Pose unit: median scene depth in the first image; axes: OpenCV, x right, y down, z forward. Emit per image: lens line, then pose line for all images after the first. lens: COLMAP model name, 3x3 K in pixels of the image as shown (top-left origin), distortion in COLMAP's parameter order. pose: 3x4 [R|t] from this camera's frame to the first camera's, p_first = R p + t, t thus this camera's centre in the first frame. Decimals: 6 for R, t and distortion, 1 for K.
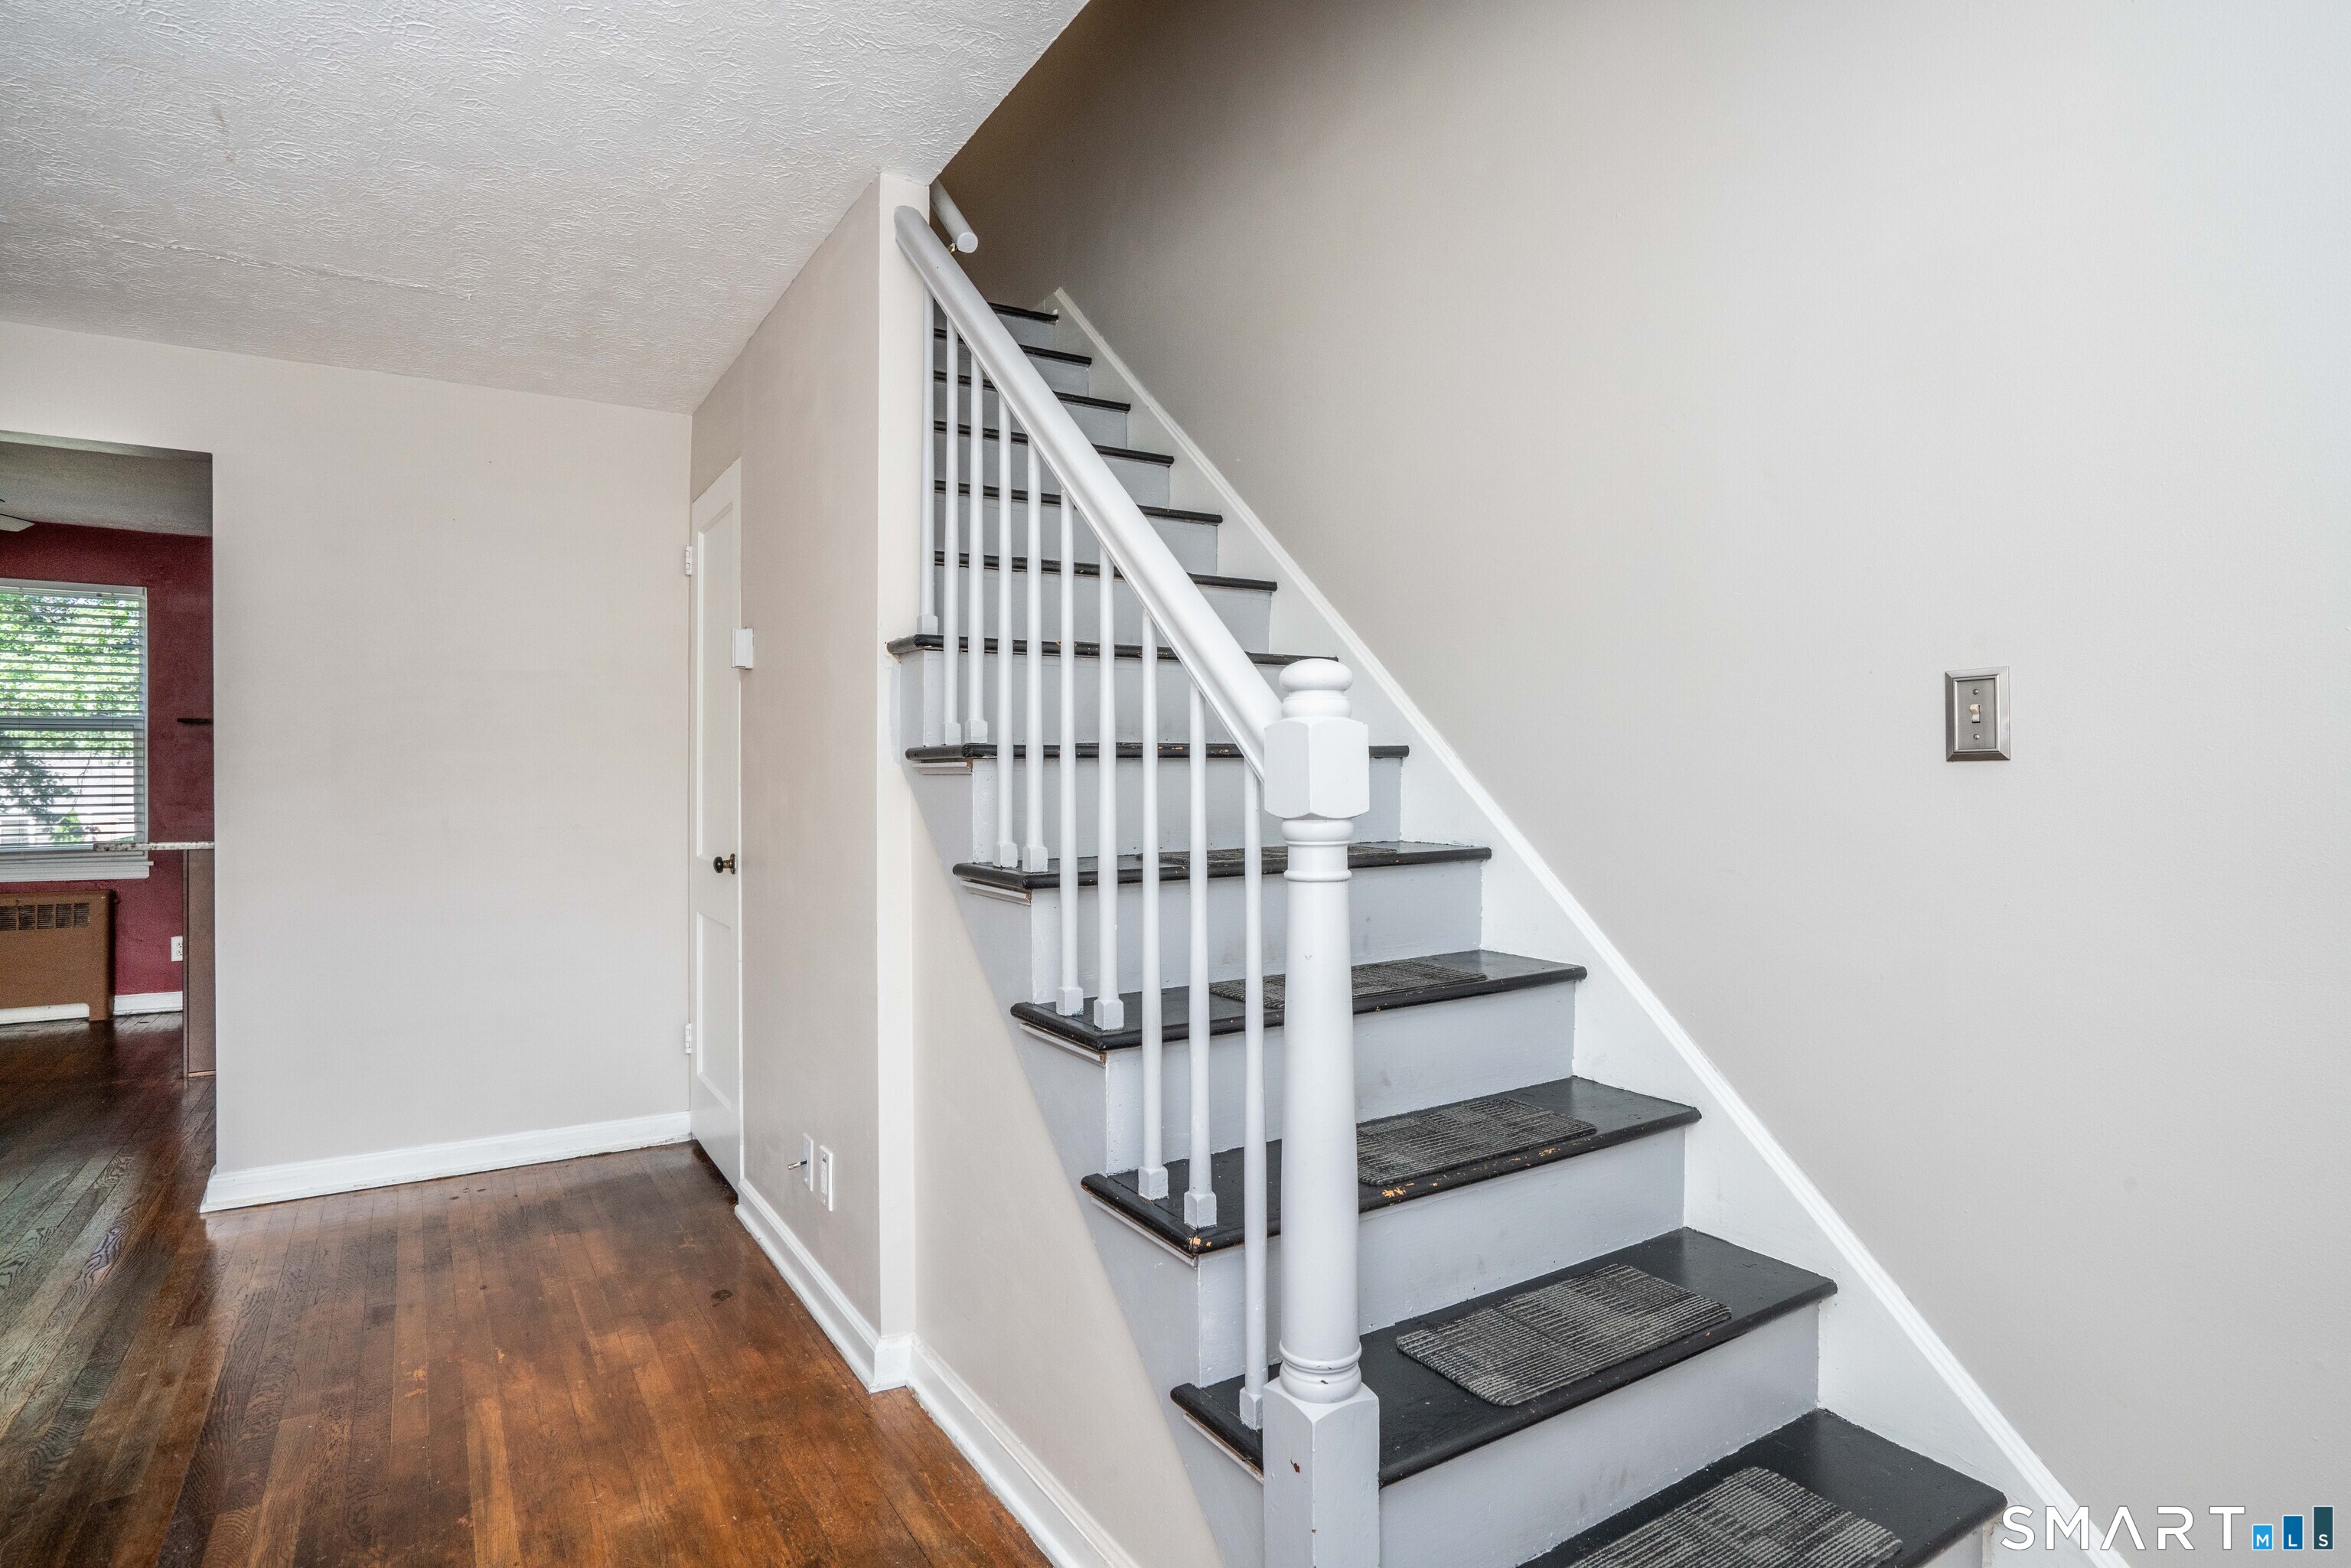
lens RADIAL K [[1224.0, 0, 1186.0], [0, 1224.0, 778.7], [0, 0, 1]] dist [-0.018293, 0.010469]
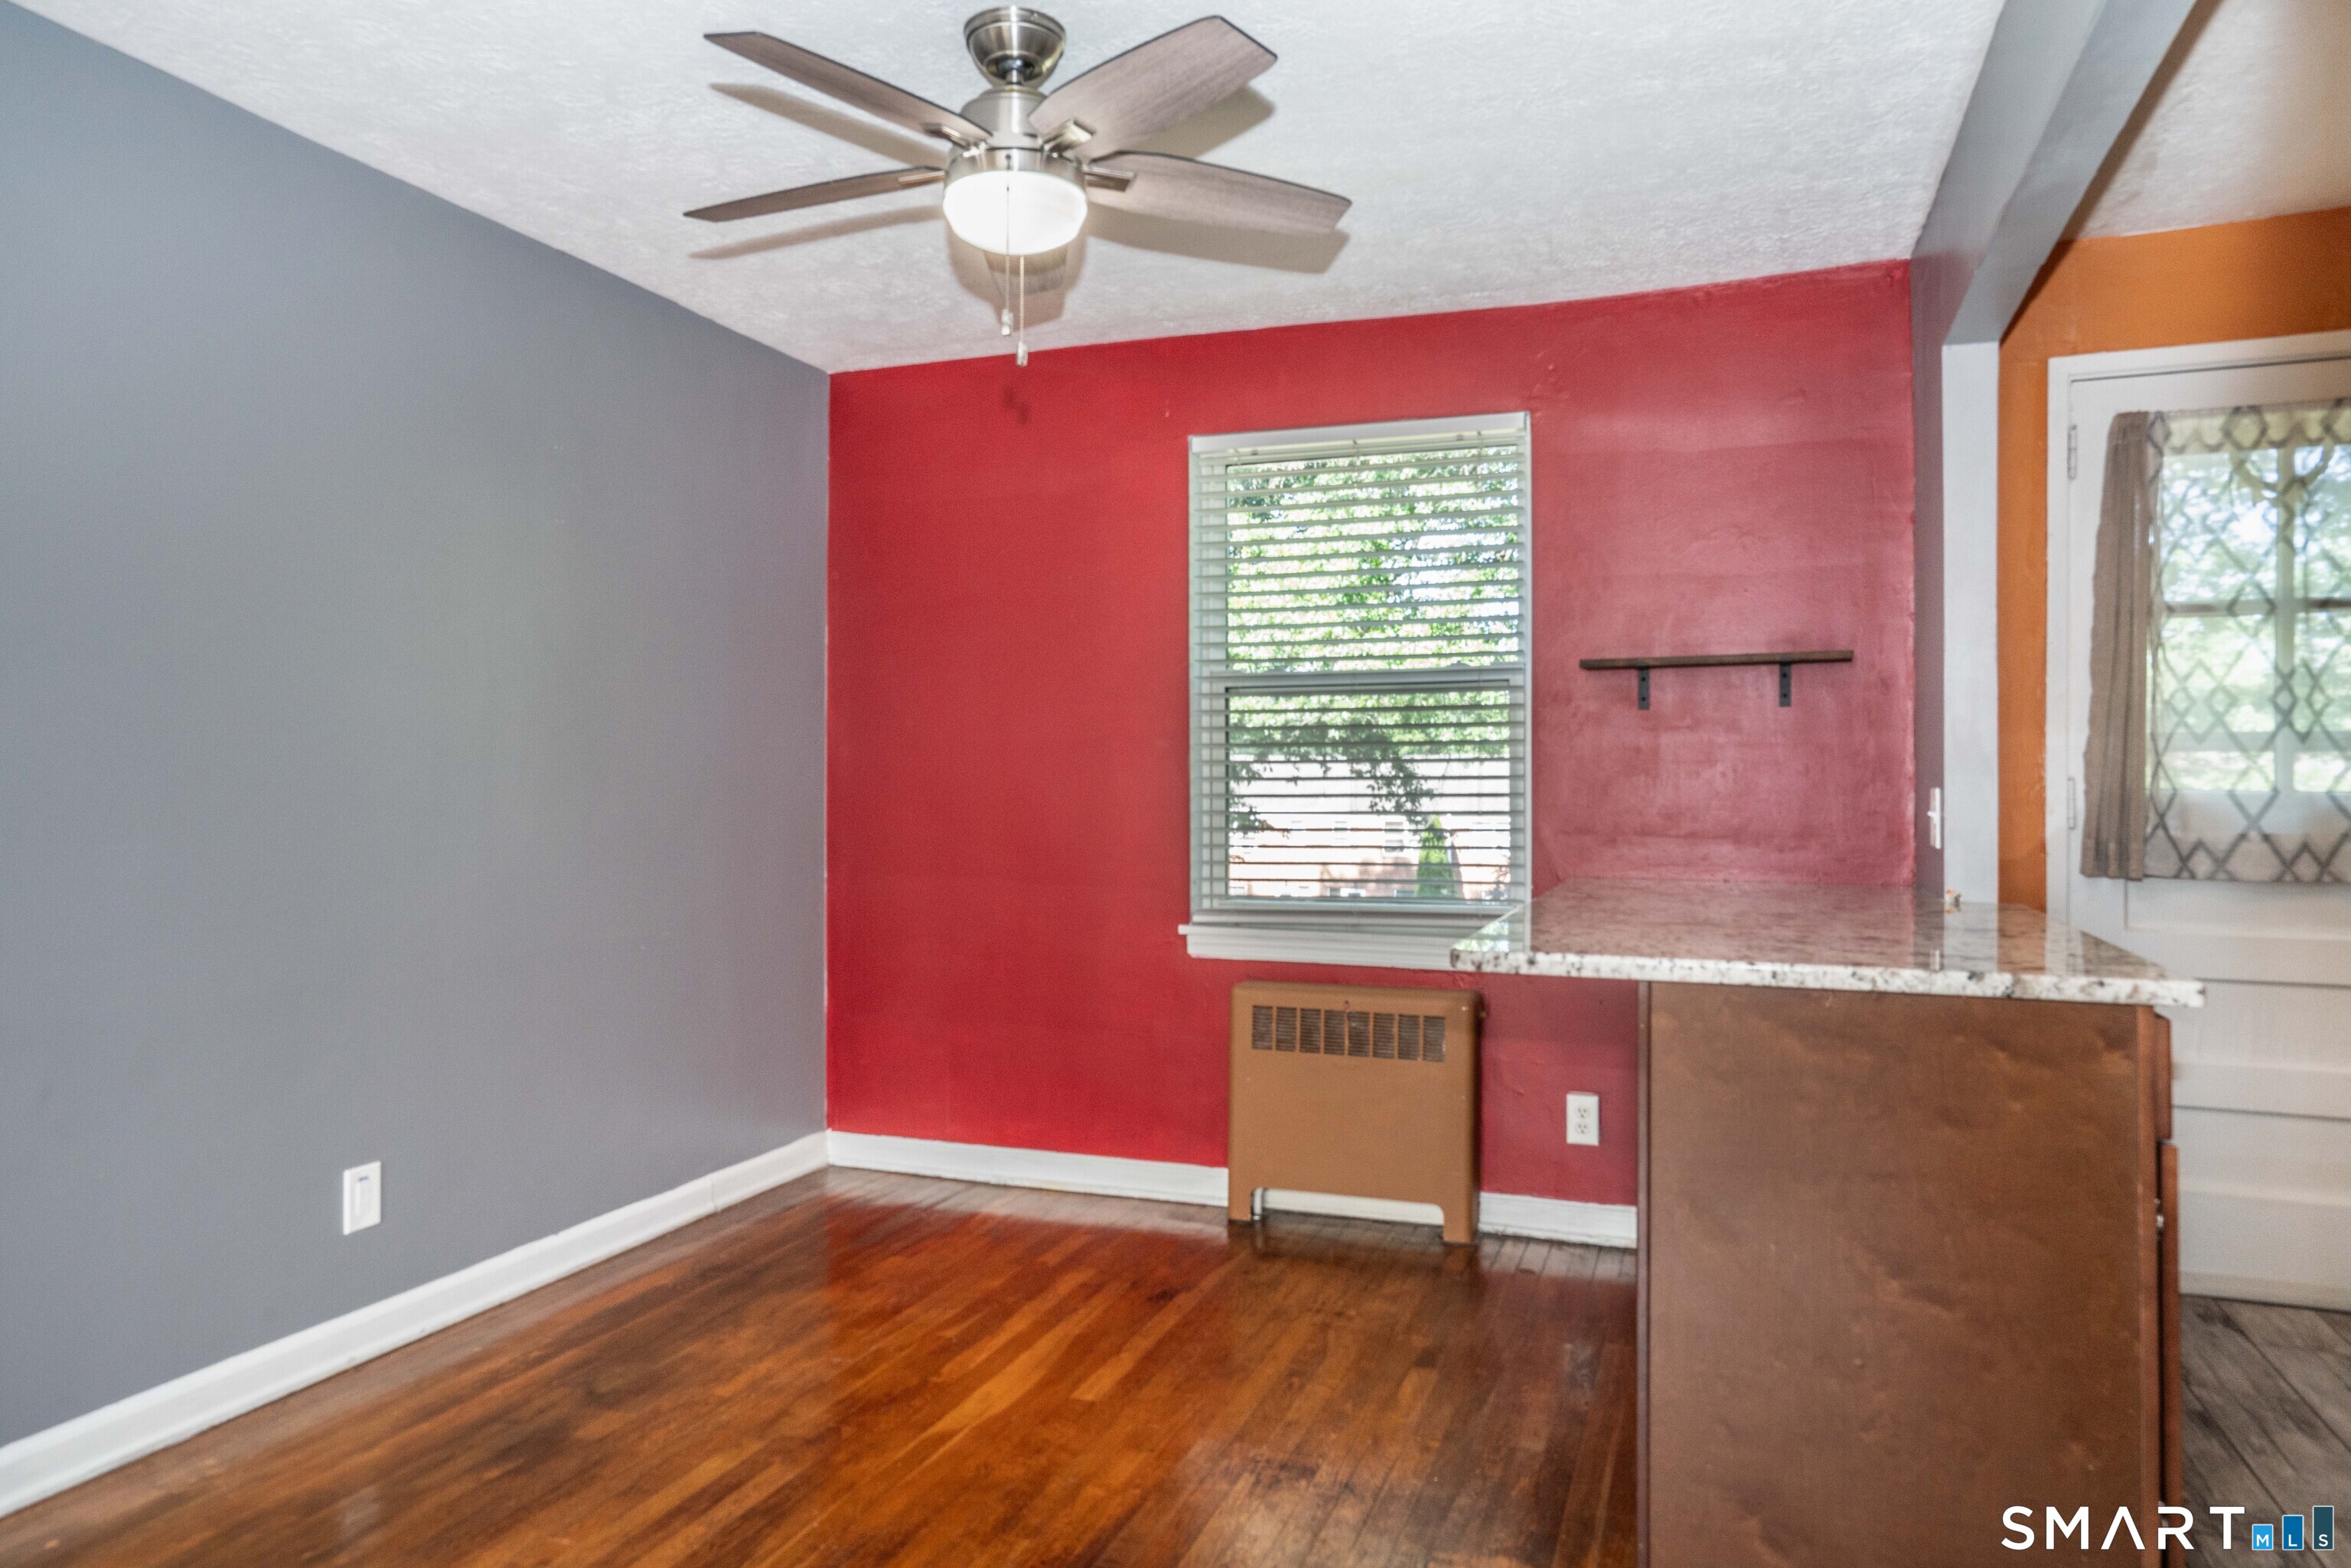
lens RADIAL K [[1567.2, 0, 1176.0], [0, 1567.2, 784.8], [0, 0, 1]] dist [0.003611, 0.004530]
pose [[0.610903, 0.001150, -0.791705, -0.780630], [-0.001363, 0.999999, 0.000402, 0.004333], [0.791704, 0.000834, 0.610904, 0.879741]]
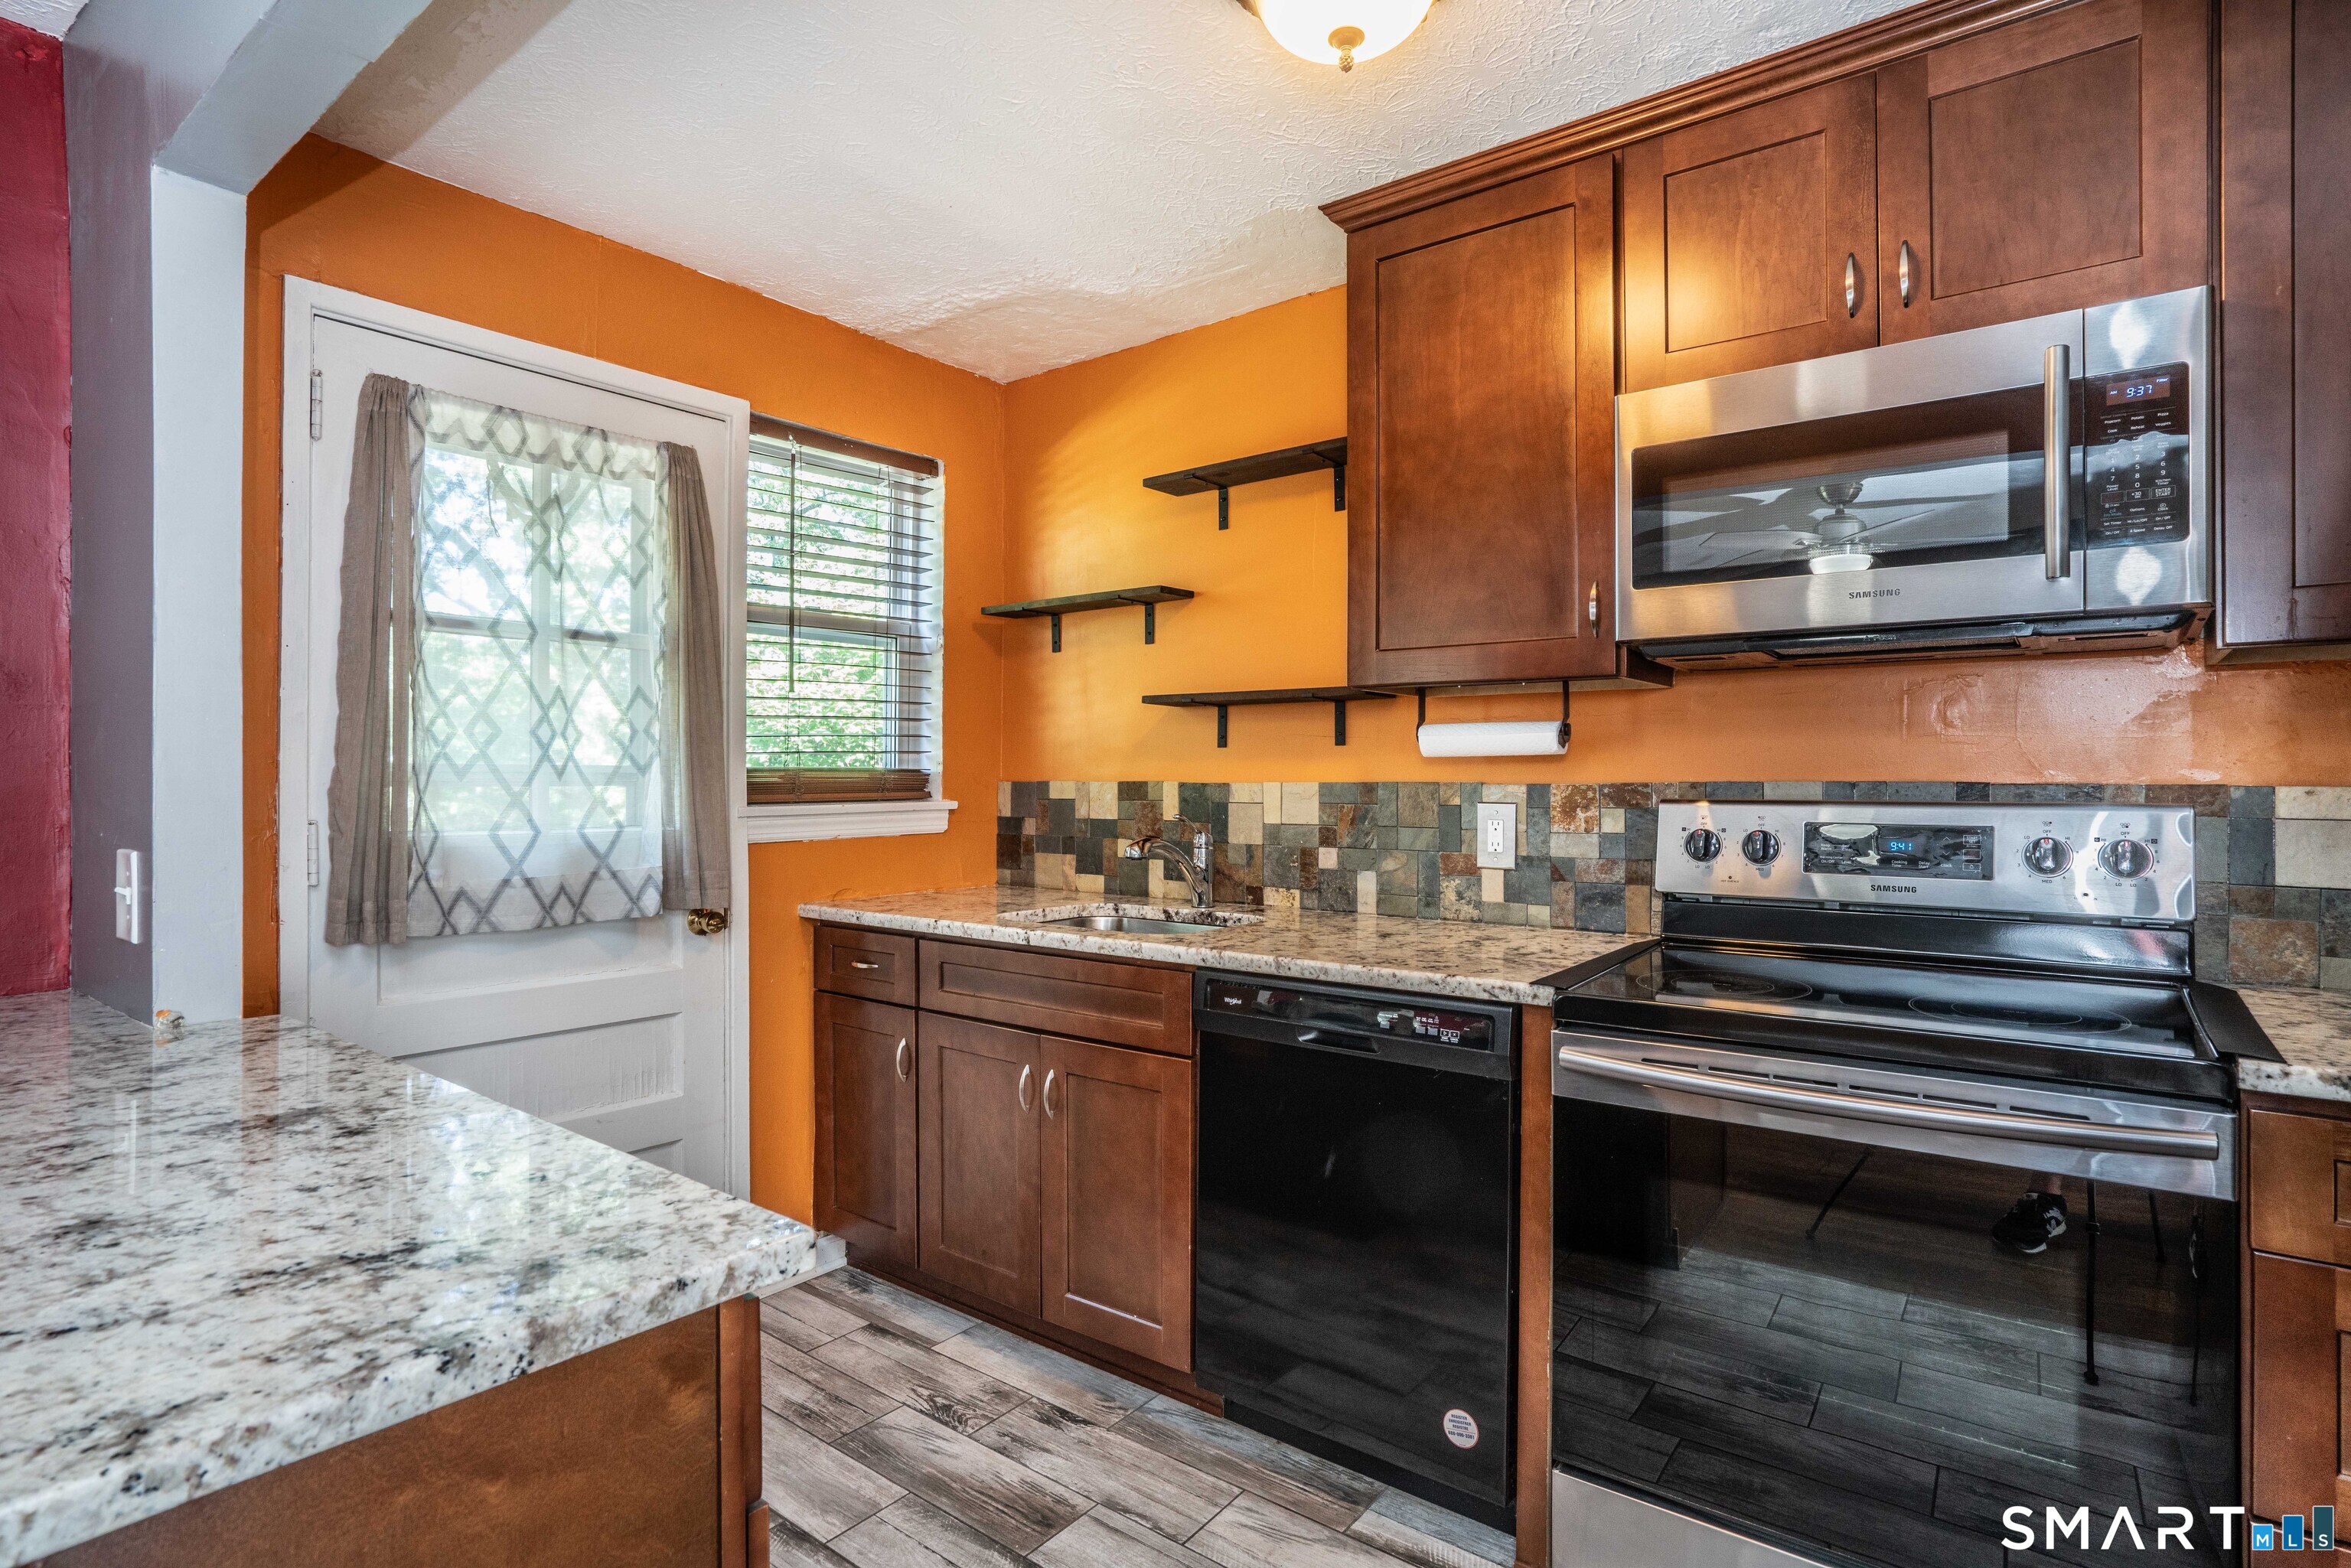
lens RADIAL K [[1224.0, 0, 1175.4], [0, 1224.0, 774.9], [0, 0, 1]] dist [-0.018293, 0.010469]
pose [[0.949446, 0.004724, 0.313895, -1.013444], [-0.002163, 0.999961, -0.008505, -0.019955], [-0.313923, 0.007396, 0.949420, 1.245649]]
